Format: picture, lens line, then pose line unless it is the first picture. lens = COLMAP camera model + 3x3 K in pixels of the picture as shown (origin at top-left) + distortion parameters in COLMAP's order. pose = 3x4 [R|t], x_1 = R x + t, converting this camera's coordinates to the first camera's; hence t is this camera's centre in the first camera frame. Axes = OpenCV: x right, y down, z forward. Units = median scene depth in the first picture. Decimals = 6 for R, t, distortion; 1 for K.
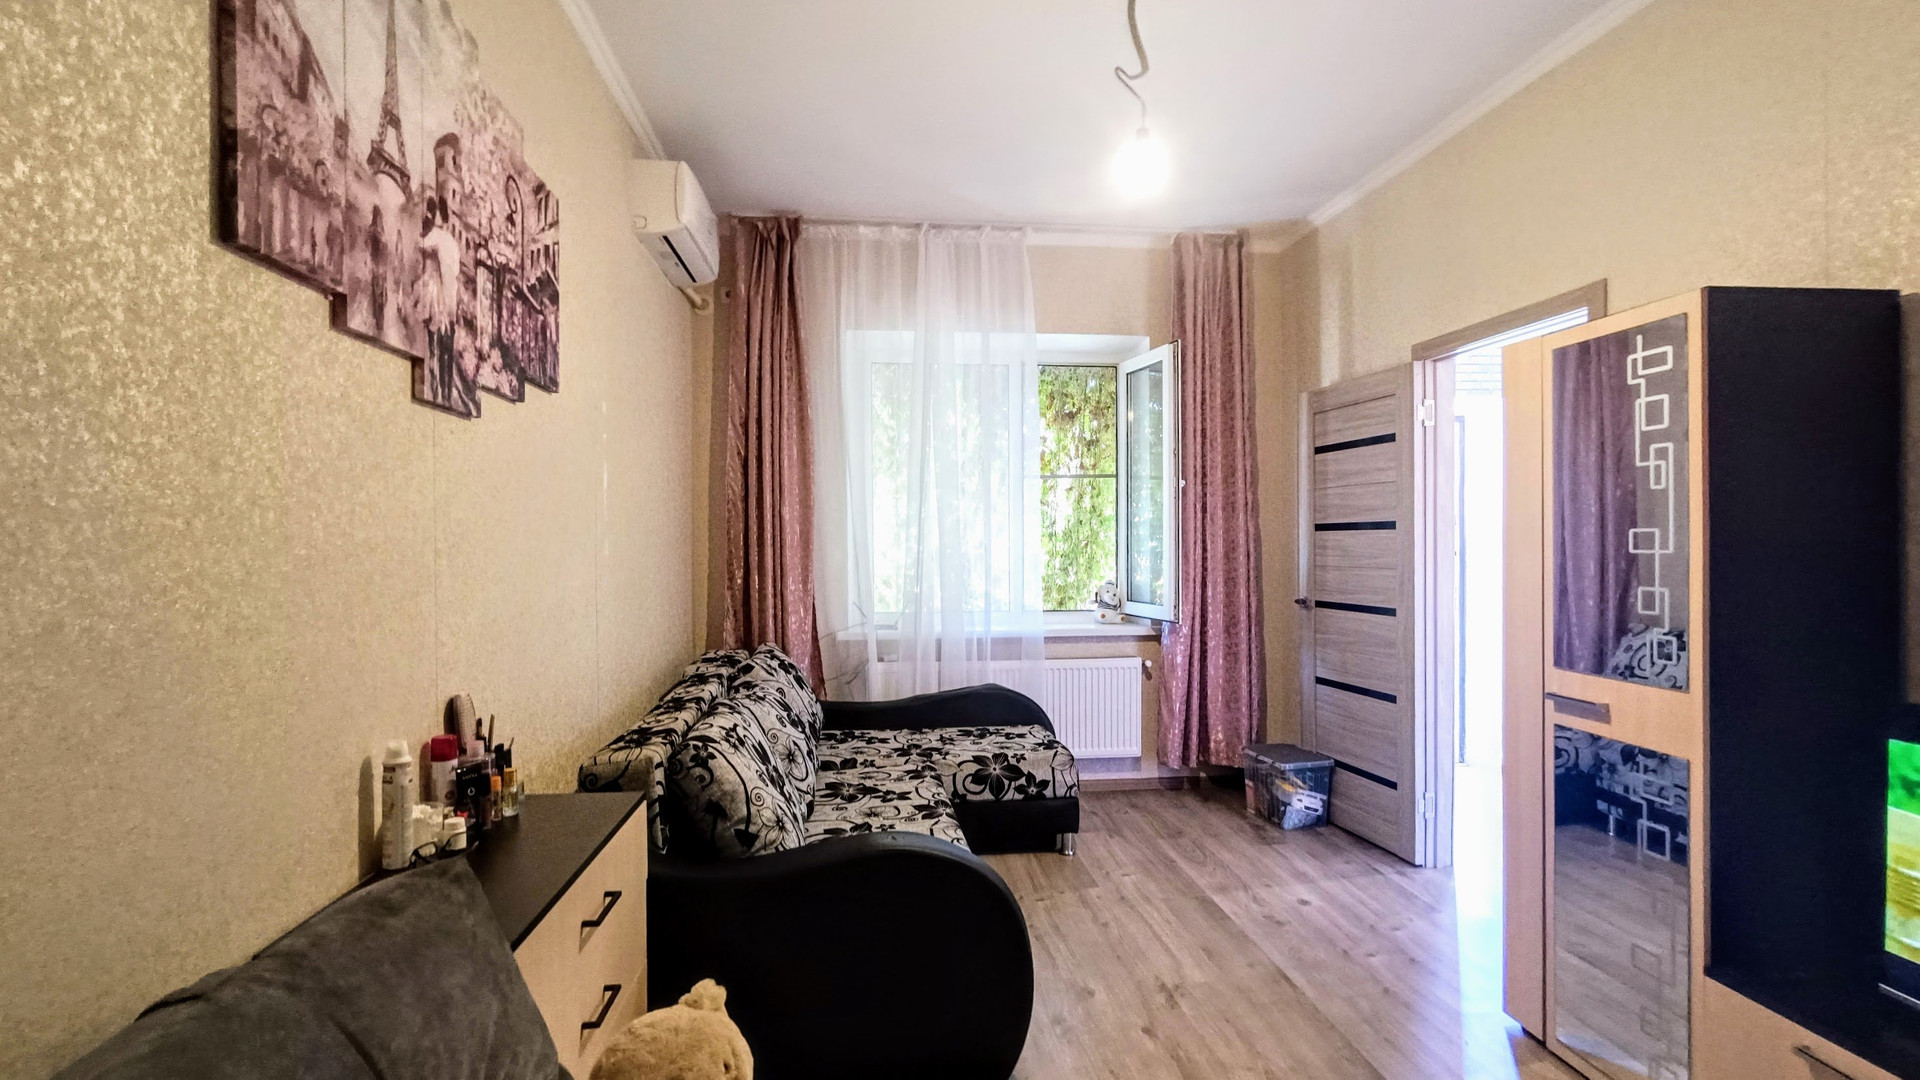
lens RADIAL K [[900.0, 0, 964.9], [0, 900.0, 545.8], [0, 0, 1]] dist [-0.009588, 0.003314]
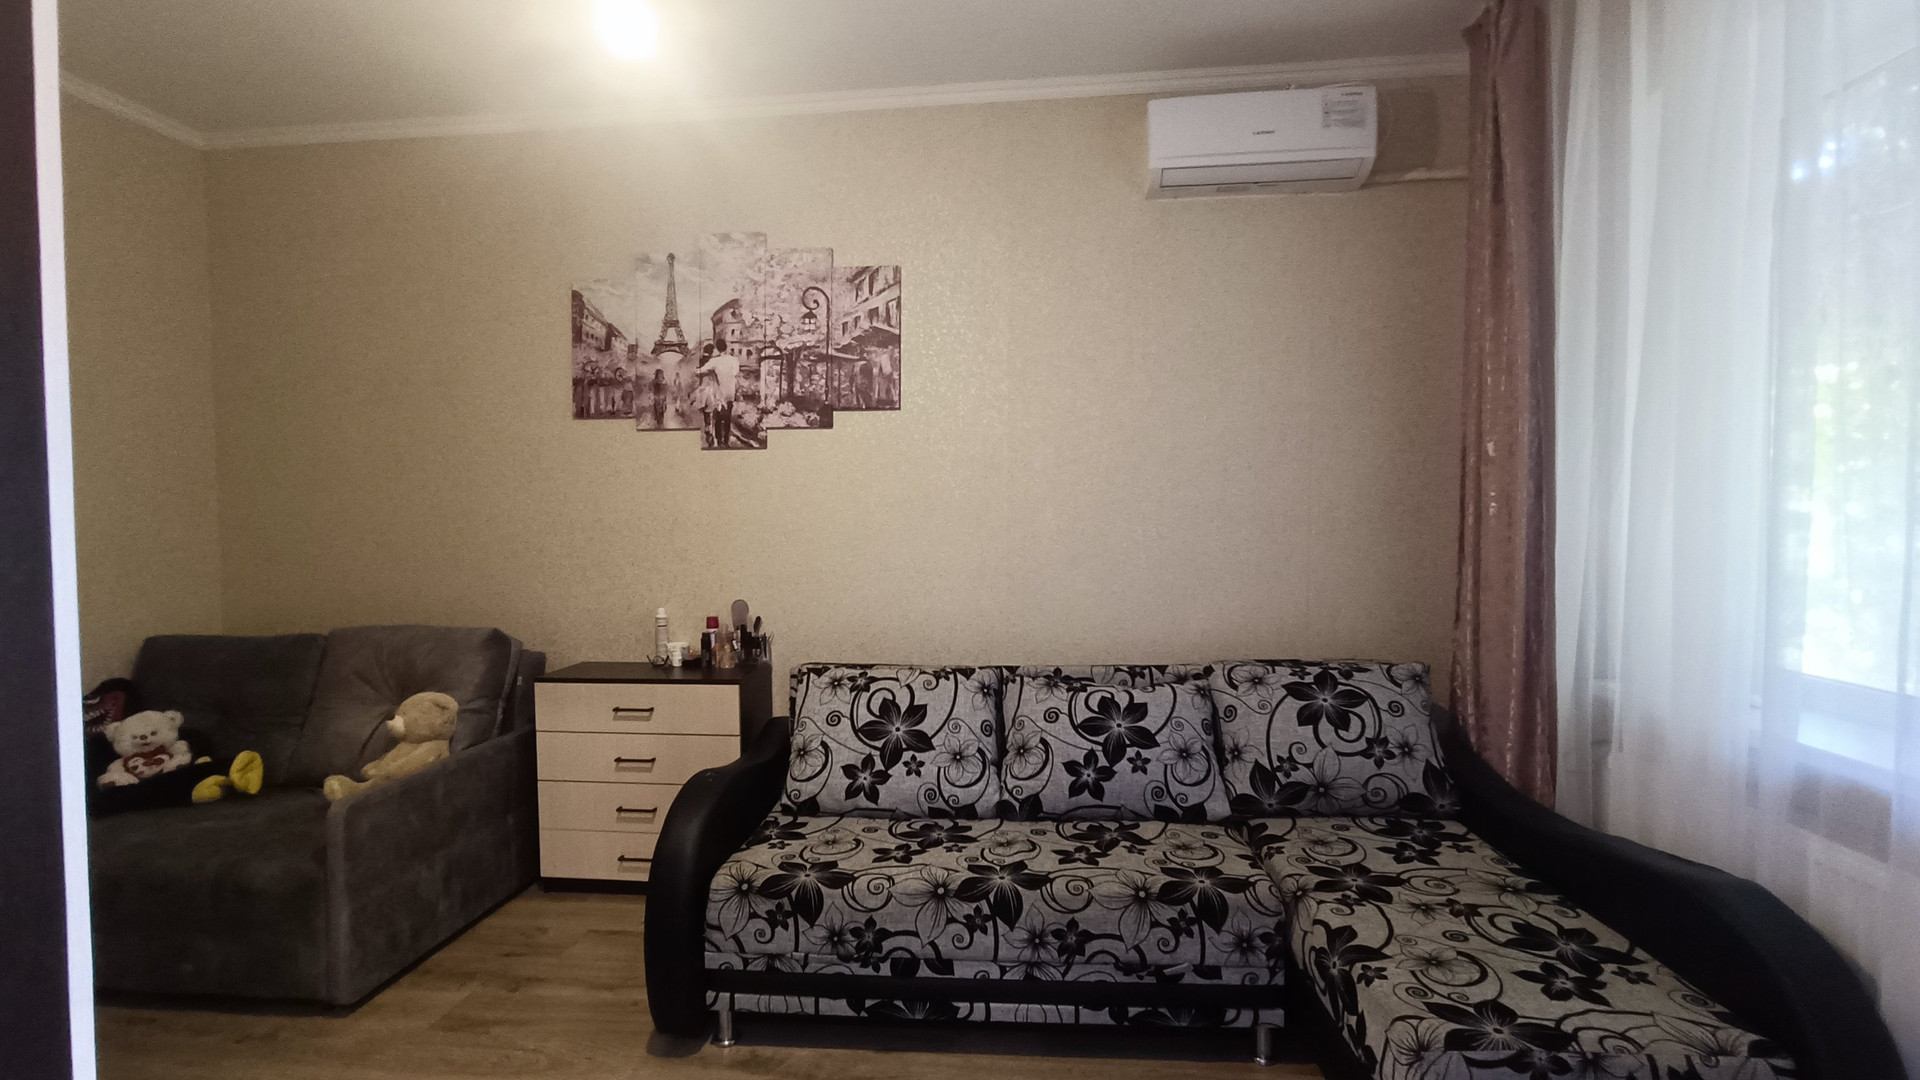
lens RADIAL K [[900.0, 0, 965.7], [0, 900.0, 534.7], [0, 0, 1]] dist [-0.009588, 0.003314]
pose [[-0.215880, 0.025582, -0.976085, 1.366042], [0.002056, 0.999666, 0.025745, -0.018617], [0.976418, 0.003551, -0.215861, 2.191292]]
